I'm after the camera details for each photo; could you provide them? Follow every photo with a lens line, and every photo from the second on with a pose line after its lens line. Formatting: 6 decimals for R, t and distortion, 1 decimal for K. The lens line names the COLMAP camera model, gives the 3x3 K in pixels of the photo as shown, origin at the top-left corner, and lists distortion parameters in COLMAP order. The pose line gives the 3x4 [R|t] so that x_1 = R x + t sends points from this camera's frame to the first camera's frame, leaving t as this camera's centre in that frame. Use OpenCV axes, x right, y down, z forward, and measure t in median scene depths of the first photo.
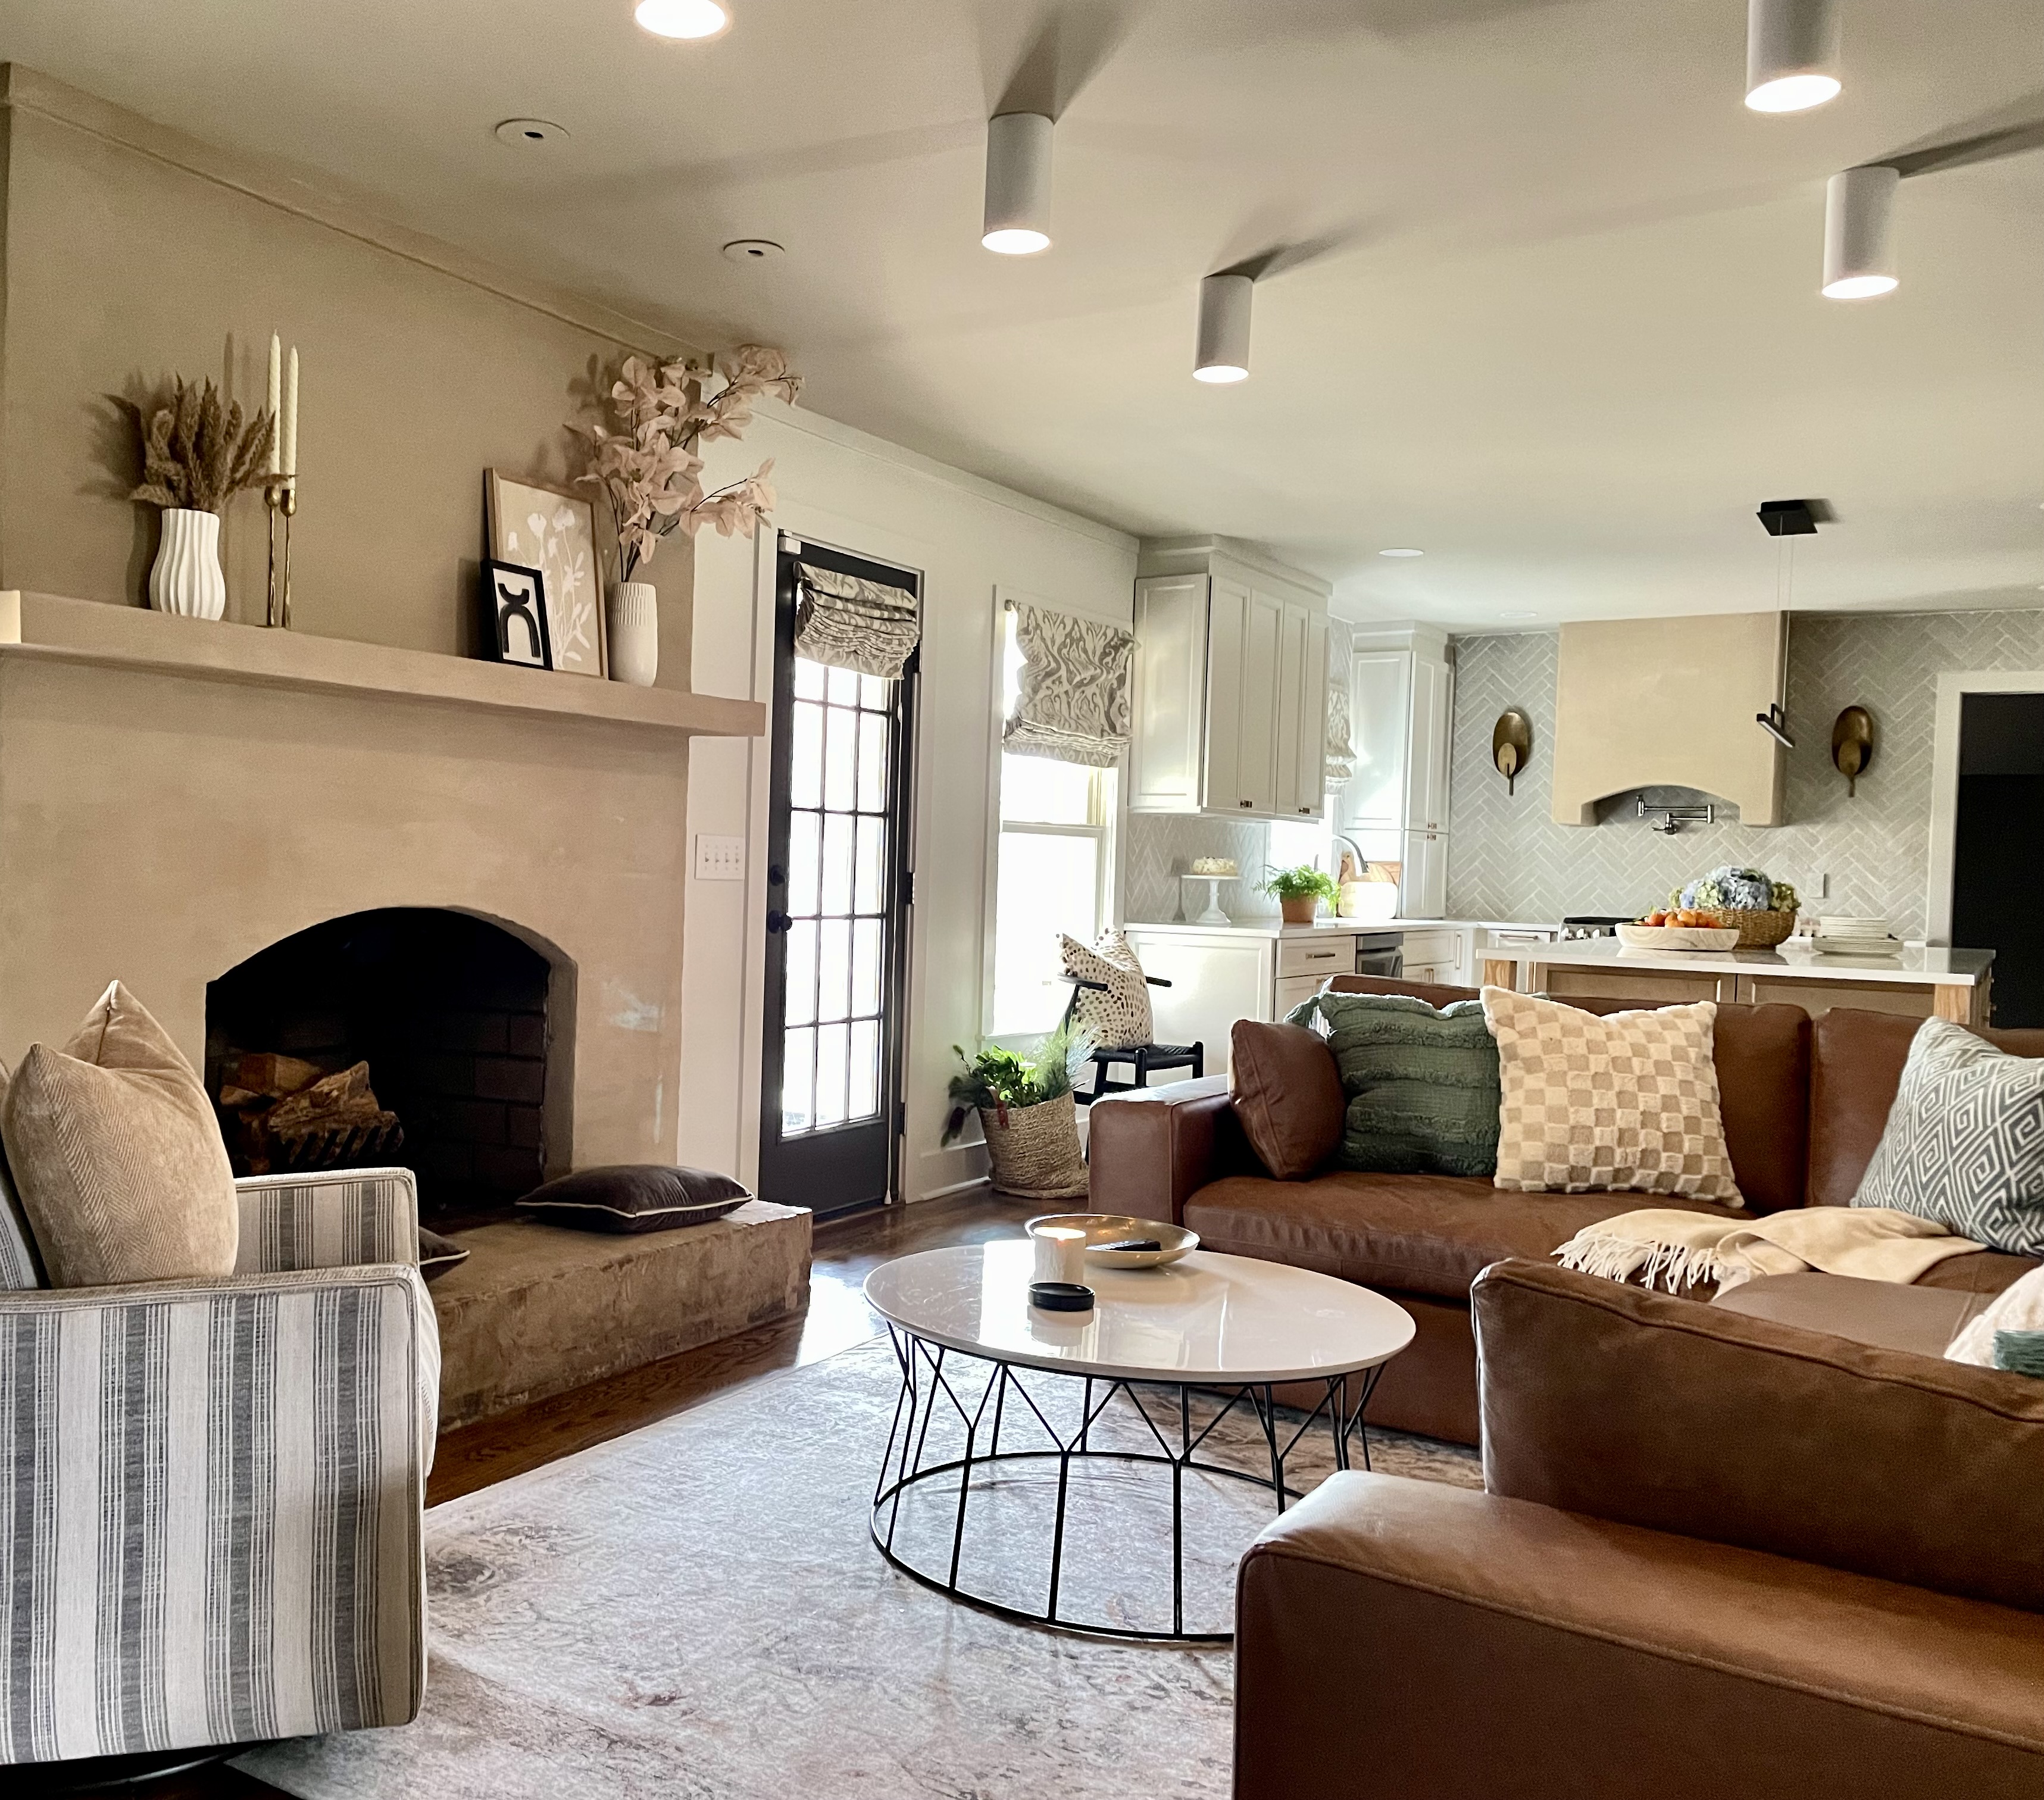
lens RADIAL K [[1714.1, 0, 1021.1], [0, 1714.1, 943.9], [0, 0, 1]] dist [0.003226, -0.089544]
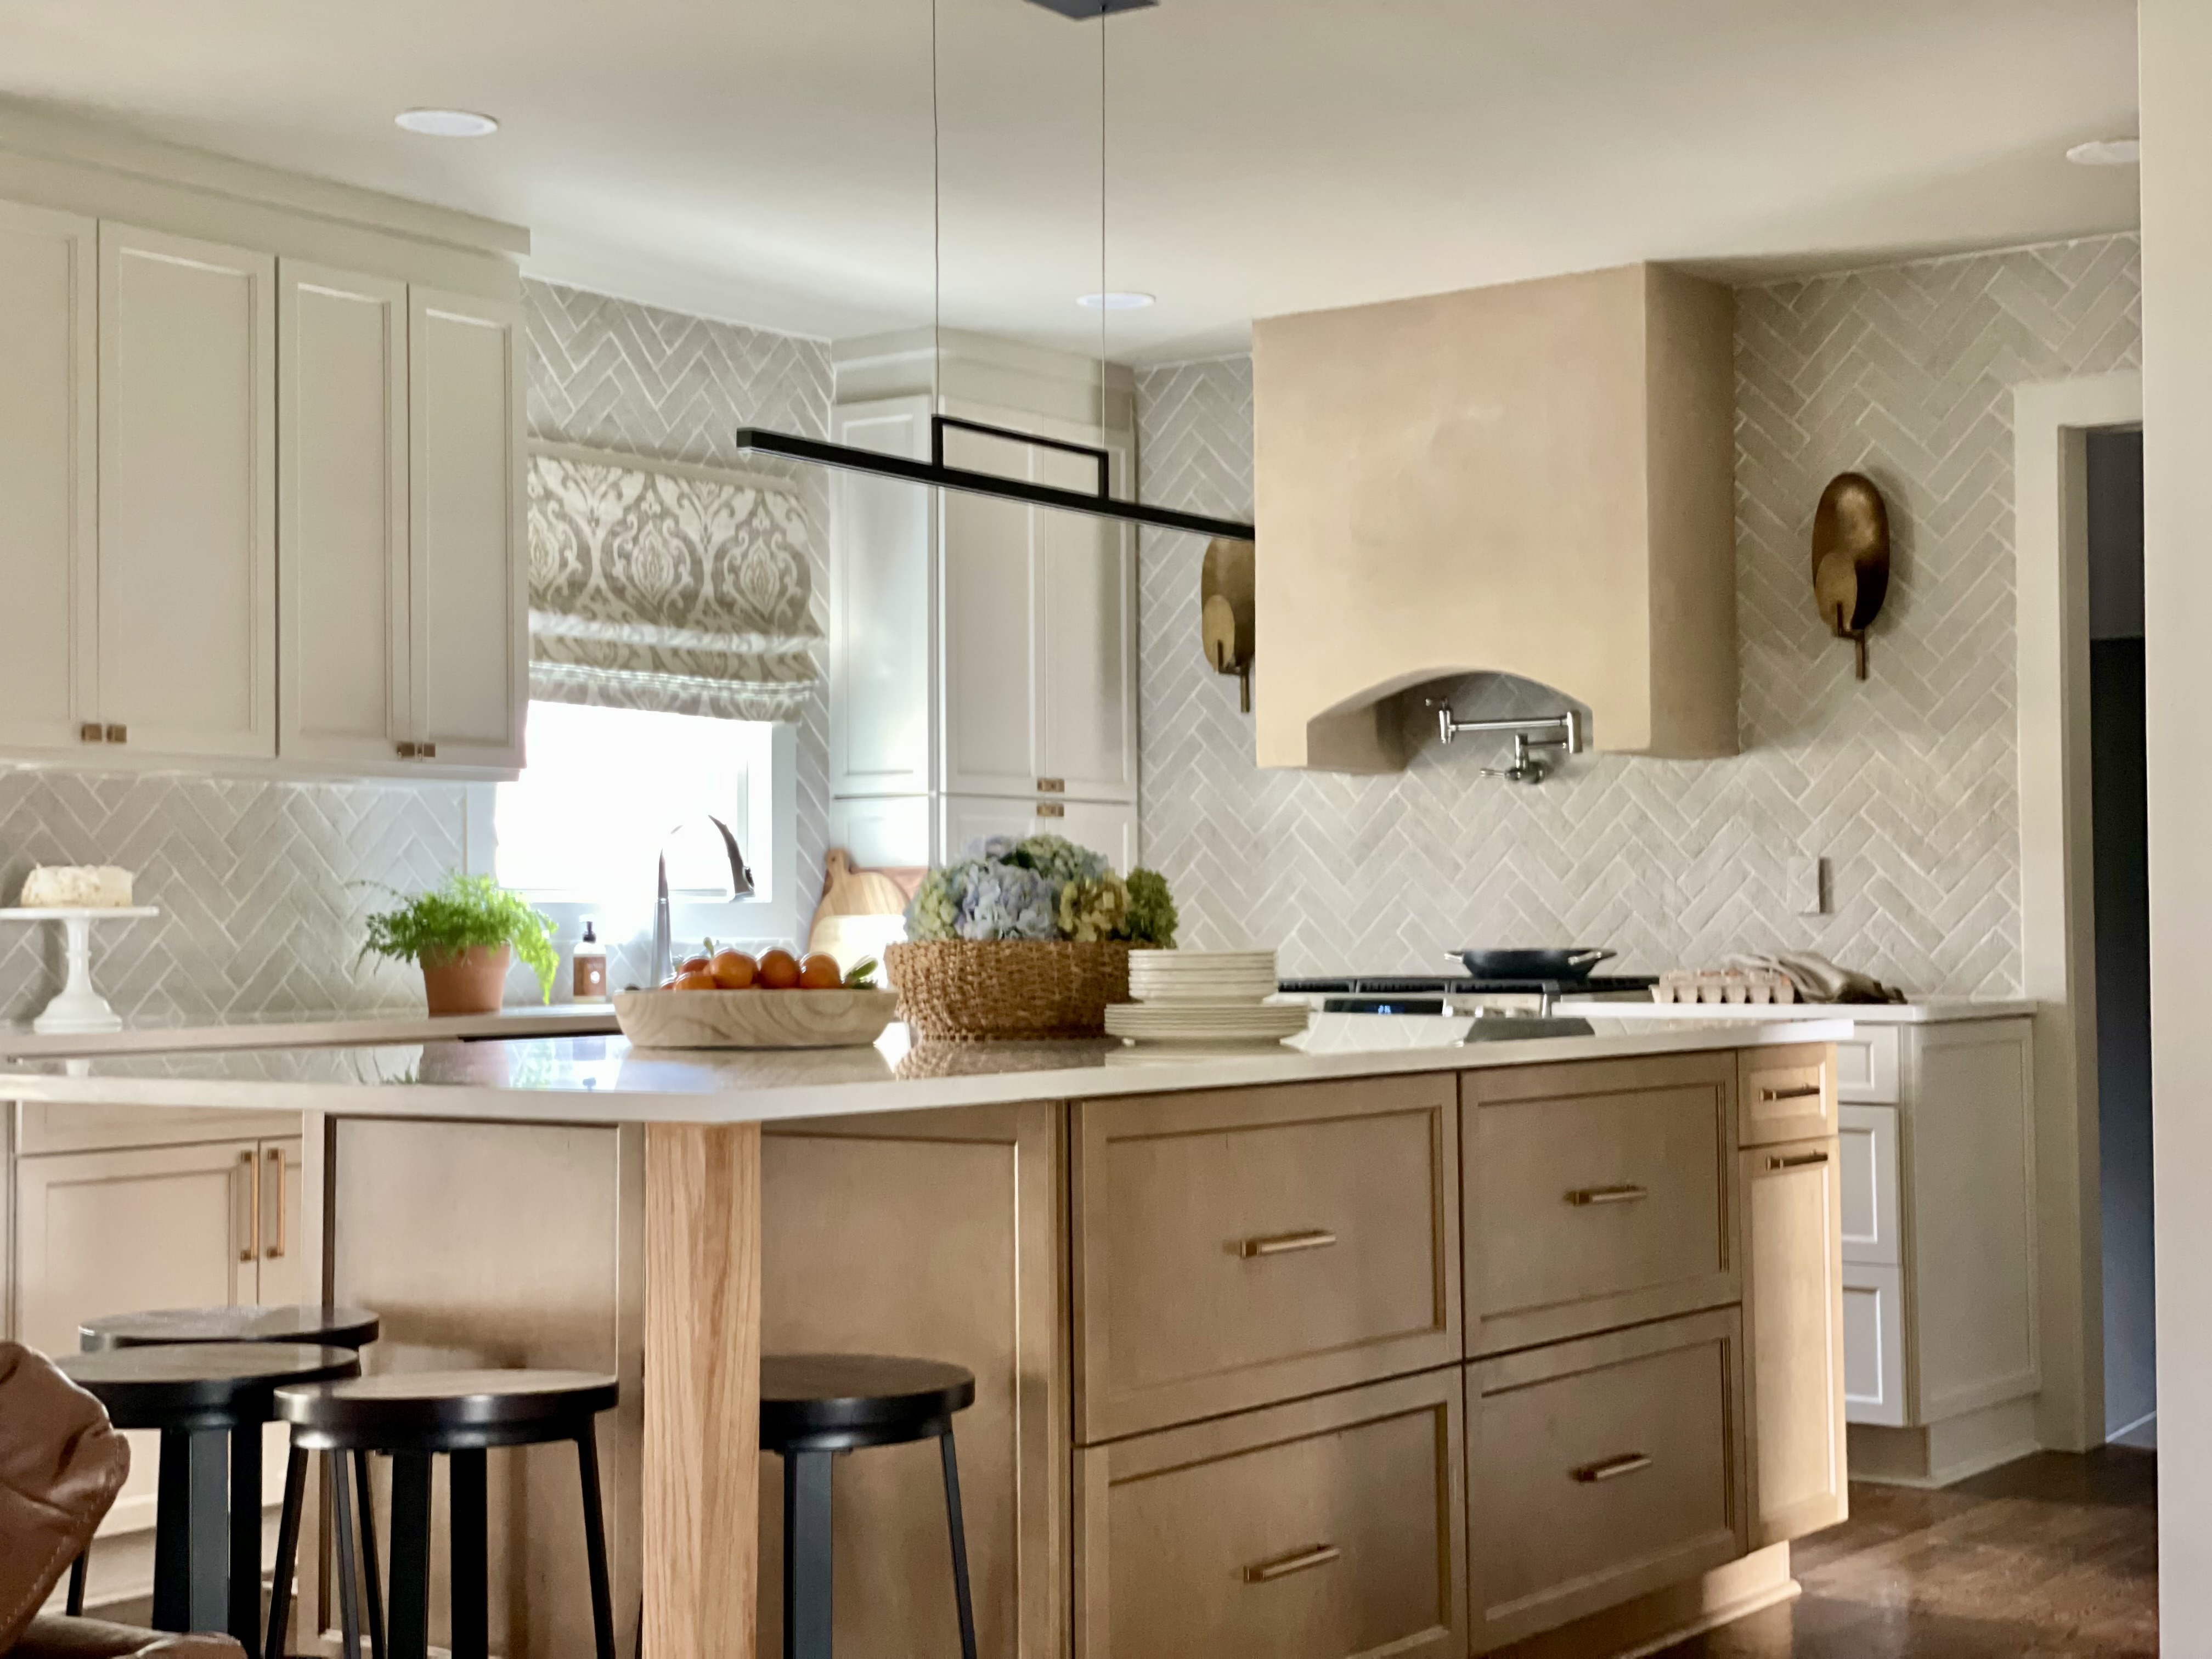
lens RADIAL K [[3340.6, 0, 1106.0], [0, 3340.6, 829.5], [0, 0, 1]] dist [-0.022158, -0.023122]
pose [[0.999413, -0.033953, -0.004475, 0.292372], [0.033541, 0.996820, -0.072284, 0.007095], [0.006915, 0.072092, 0.997374, 0.148716]]
